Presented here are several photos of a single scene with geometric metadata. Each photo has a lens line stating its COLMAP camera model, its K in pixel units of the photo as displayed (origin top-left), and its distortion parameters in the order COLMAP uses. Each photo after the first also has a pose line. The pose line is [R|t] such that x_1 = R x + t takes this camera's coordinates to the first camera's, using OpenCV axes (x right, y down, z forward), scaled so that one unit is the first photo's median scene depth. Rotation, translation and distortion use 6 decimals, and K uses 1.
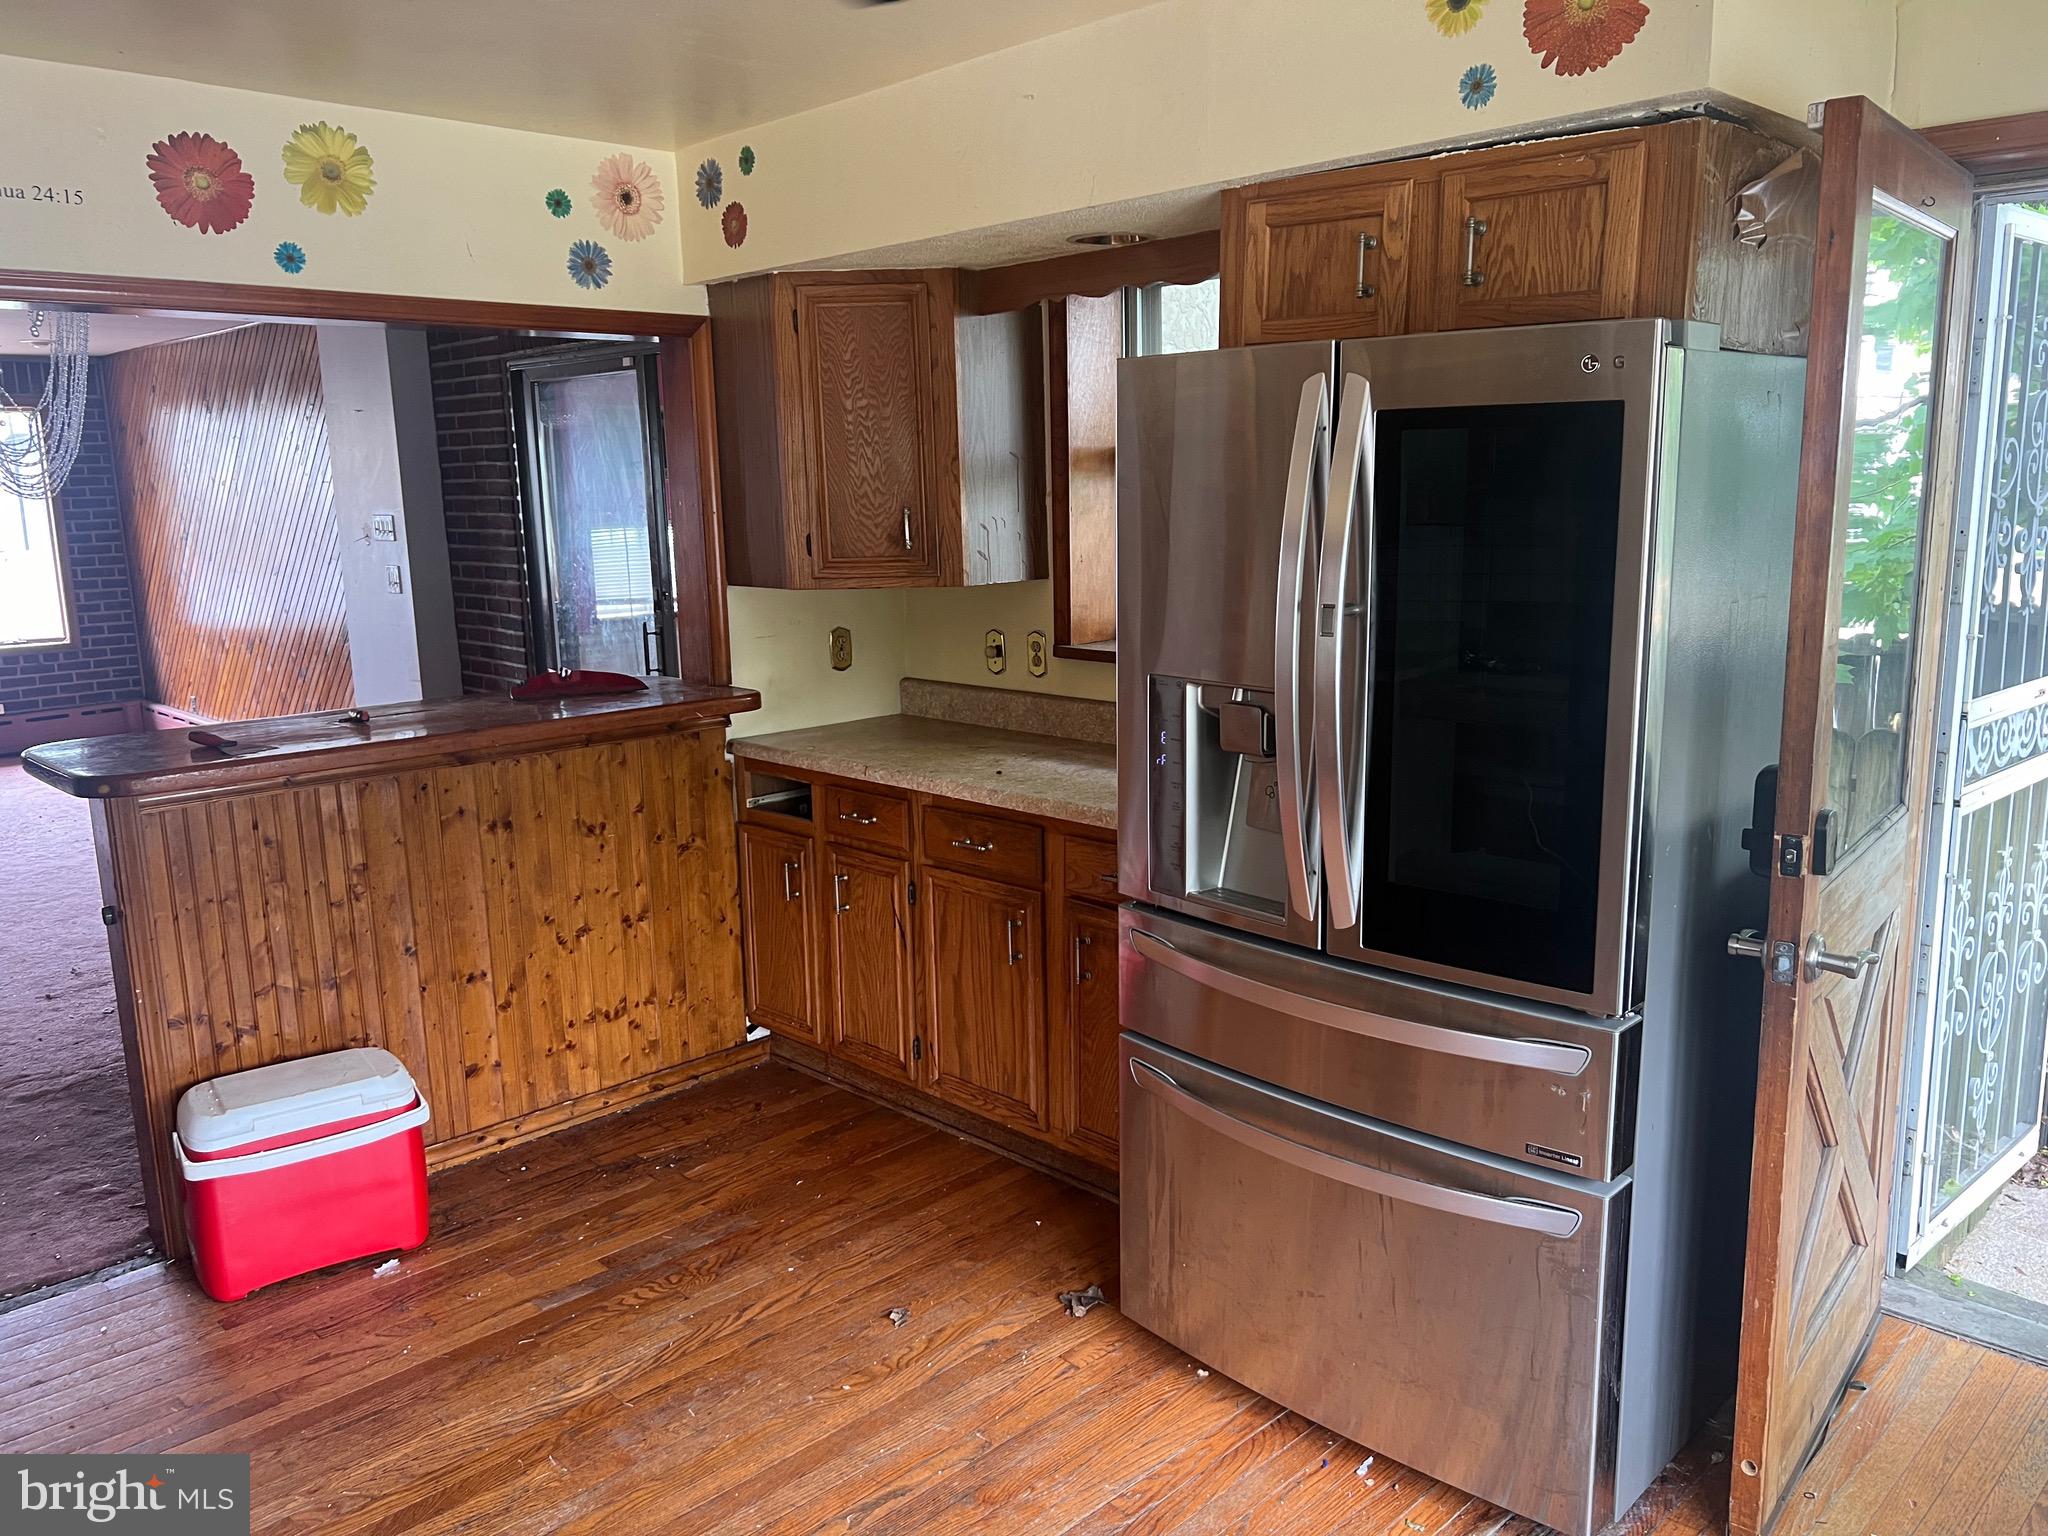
lens RADIAL K [[1533.7, 0, 1024.0], [0, 1533.7, 768.0], [0, 0, 1]] dist [0.057394, -0.057781]
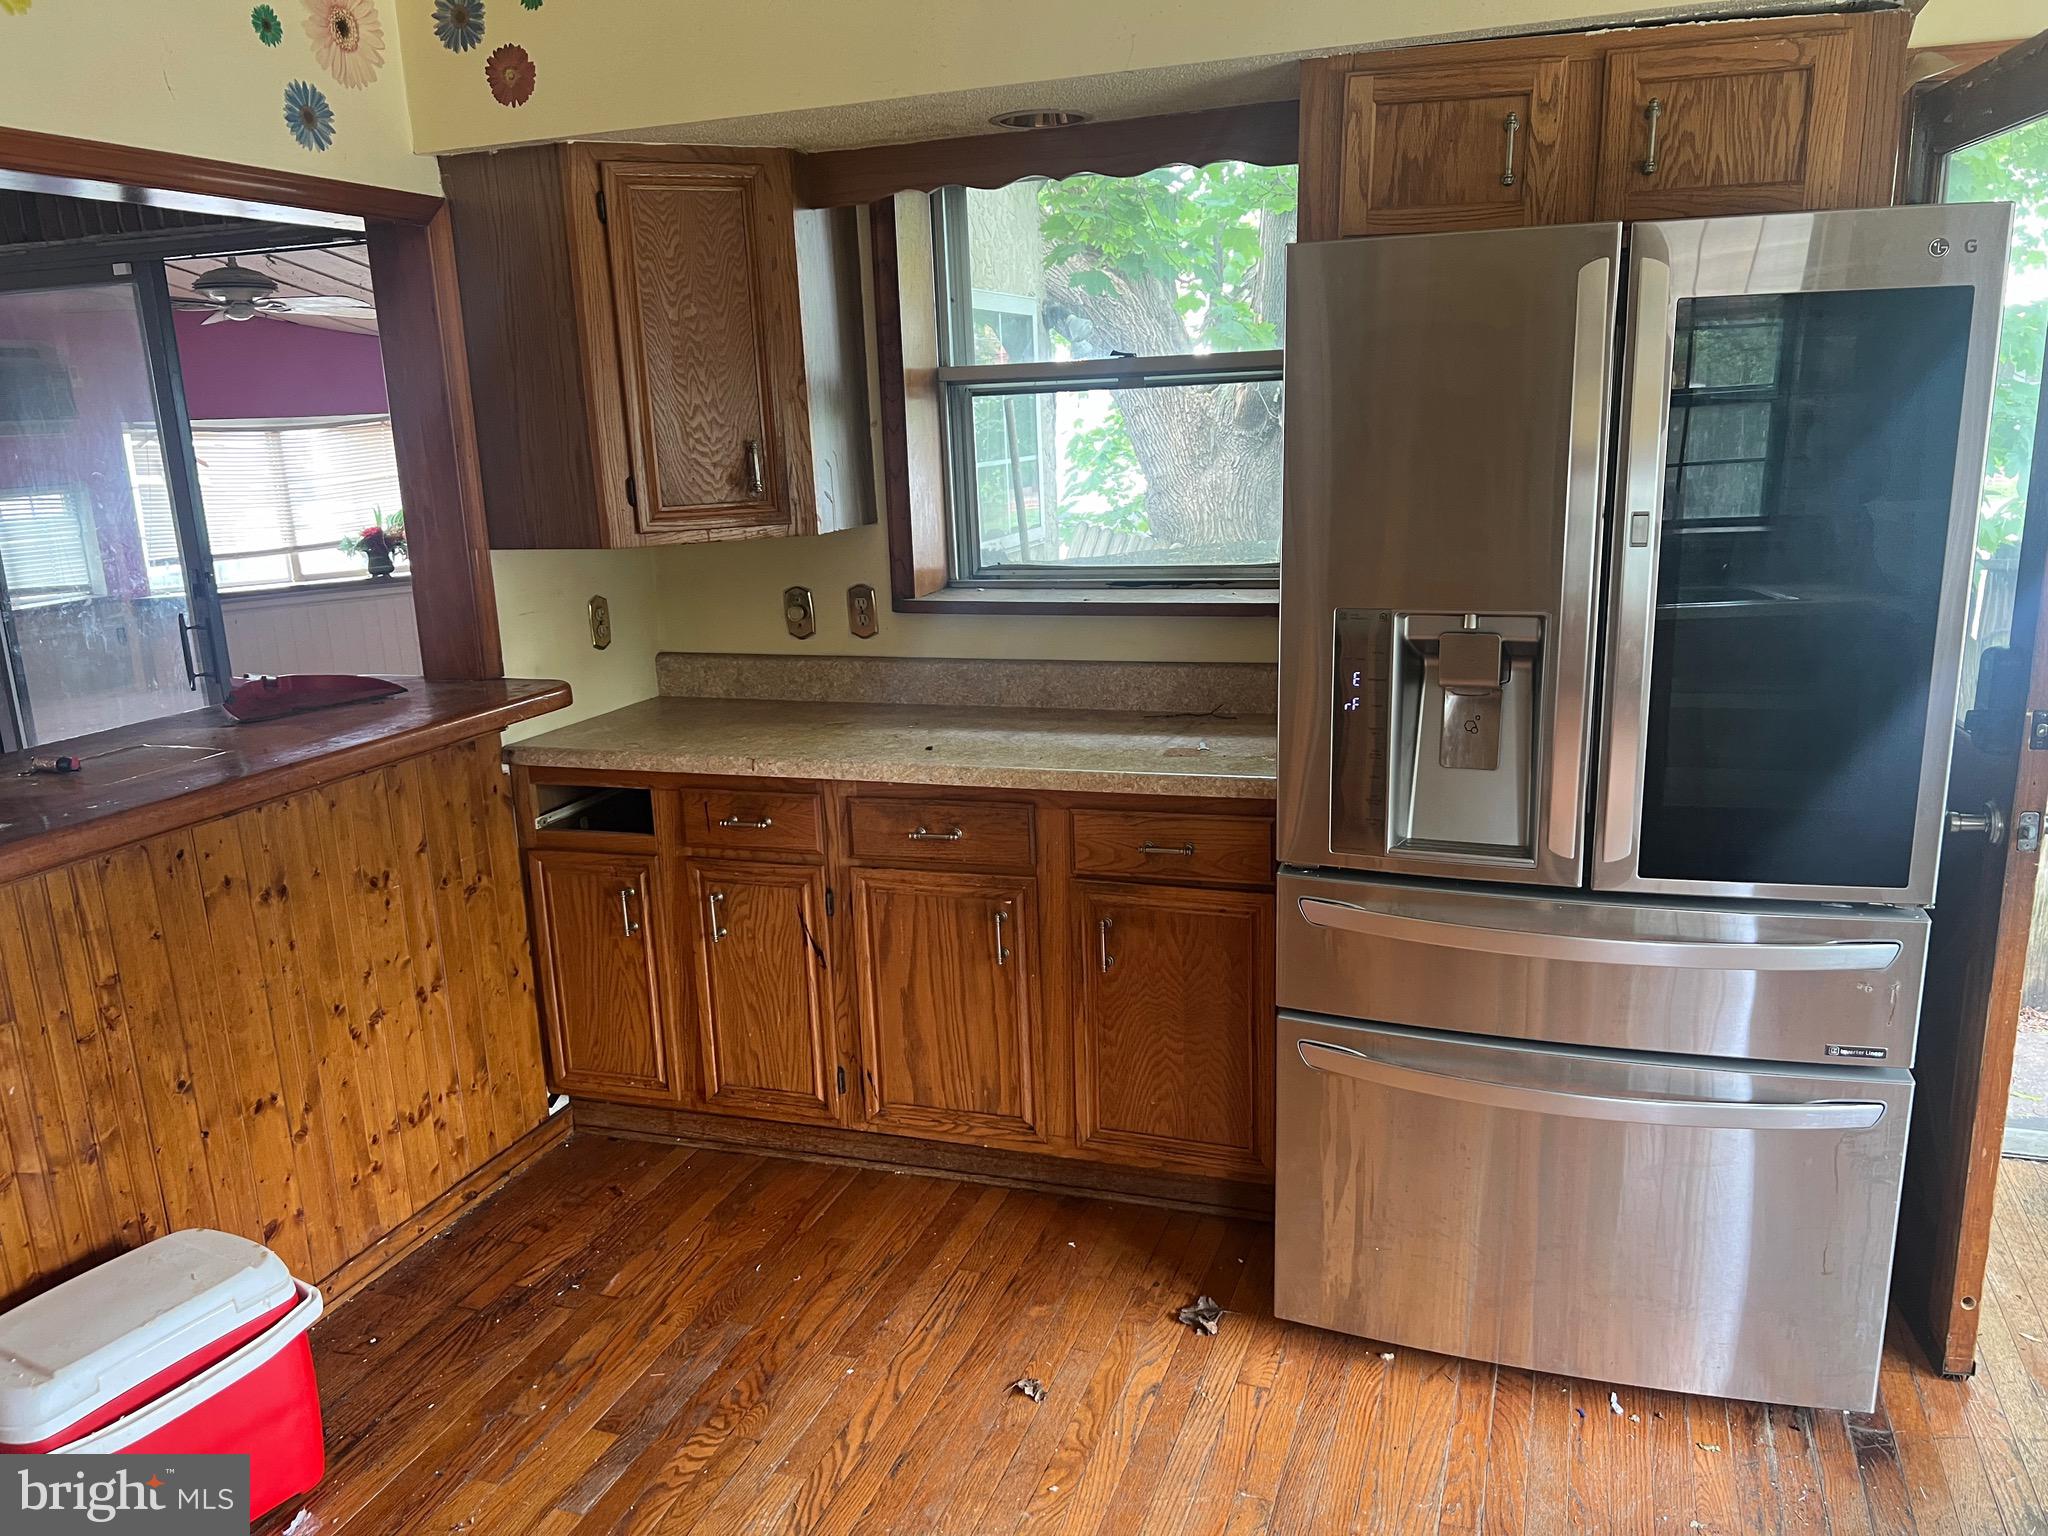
lens RADIAL K [[1541.4, 0, 1025.9], [0, 1541.4, 794.8], [0, 0, 1]] dist [0.020480, -0.006501]
pose [[0.899721, -0.119171, 0.419881, -0.323449], [0.100594, 0.992723, 0.066203, -0.022016], [-0.424714, -0.017327, 0.905162, 0.188473]]
